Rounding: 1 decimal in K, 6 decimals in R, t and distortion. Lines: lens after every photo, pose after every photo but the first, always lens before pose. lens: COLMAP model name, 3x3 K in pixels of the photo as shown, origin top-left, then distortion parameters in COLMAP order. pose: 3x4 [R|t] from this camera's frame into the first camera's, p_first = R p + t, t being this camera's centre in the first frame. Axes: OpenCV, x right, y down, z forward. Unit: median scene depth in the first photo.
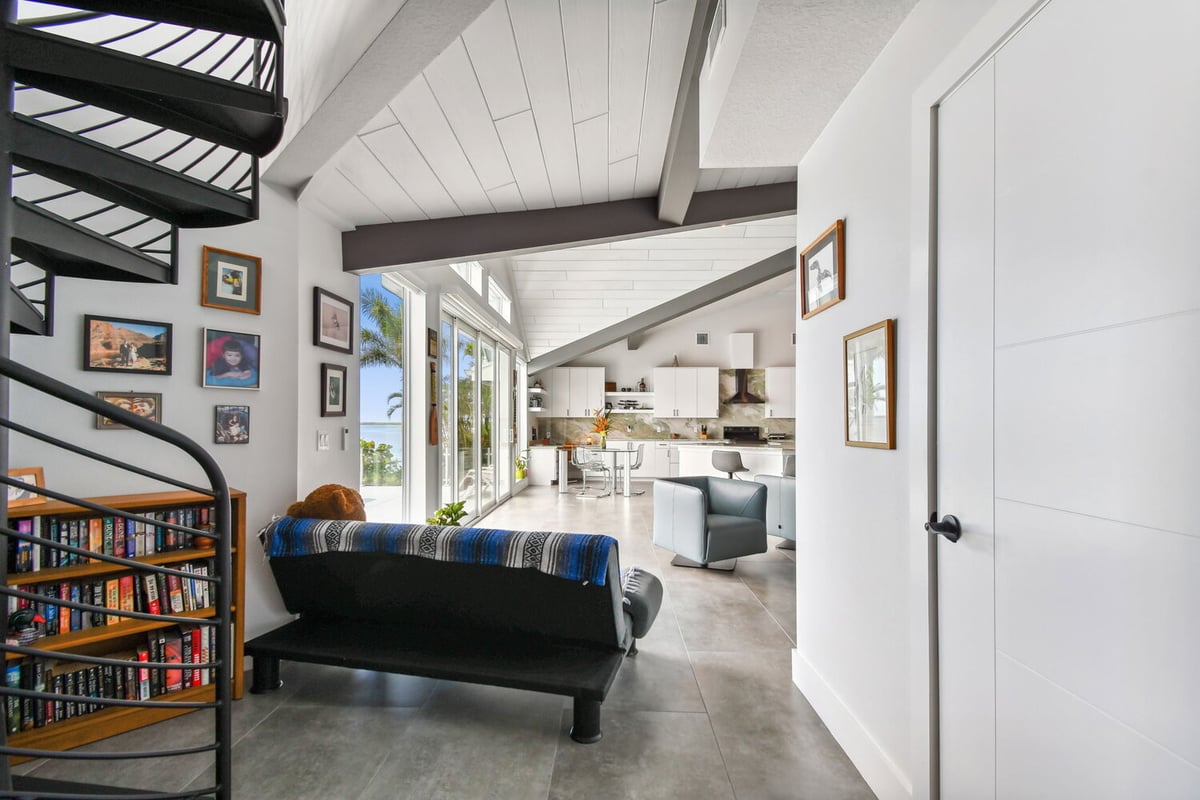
lens RADIAL K [[527.0, 0, 599.0], [0, 527.0, 419.4], [0, 0, 1]] dist [0.016185, -0.000313]
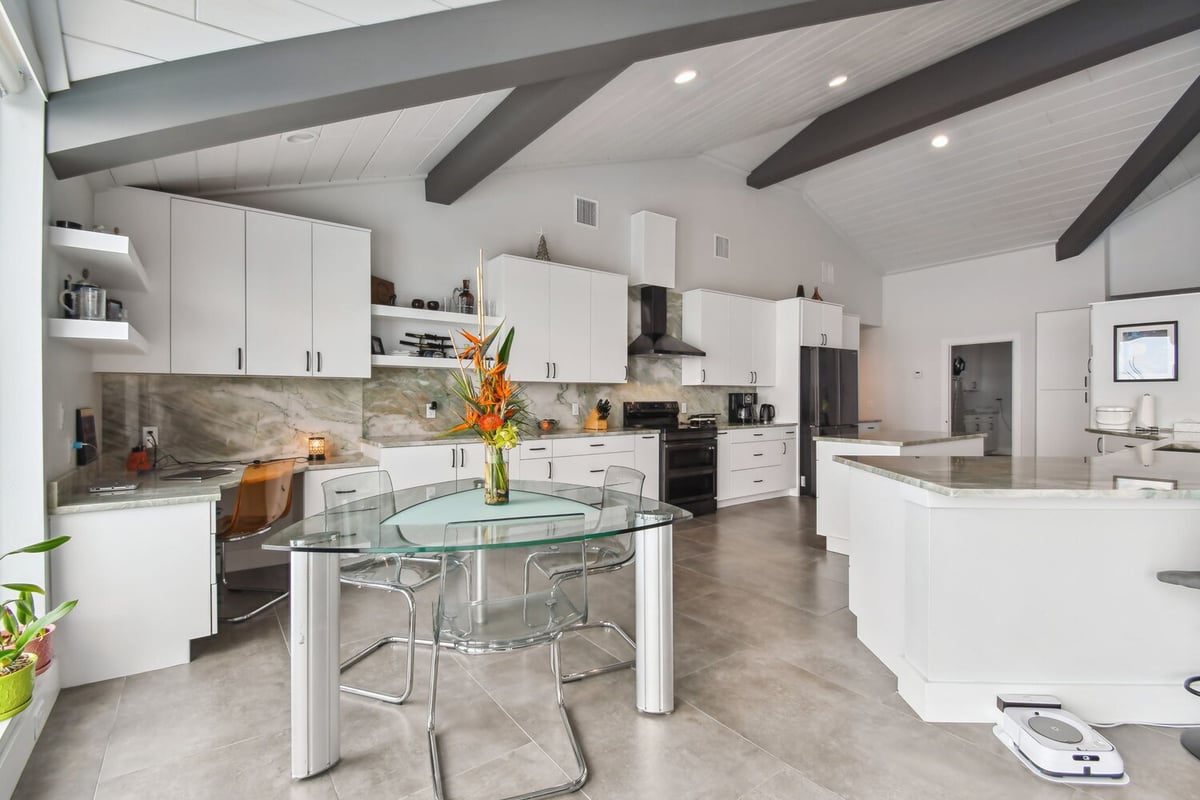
lens RADIAL K [[555.7, 0, 621.0], [0, 555.7, 395.4], [0, 0, 1]] dist [0.002168, -0.000007]
pose [[0.784019, 0.000097, 0.620737, -0.083003], [-0.004509, 0.999974, 0.005539, 0.005002], [-0.620721, -0.007141, 0.783999, 0.607125]]
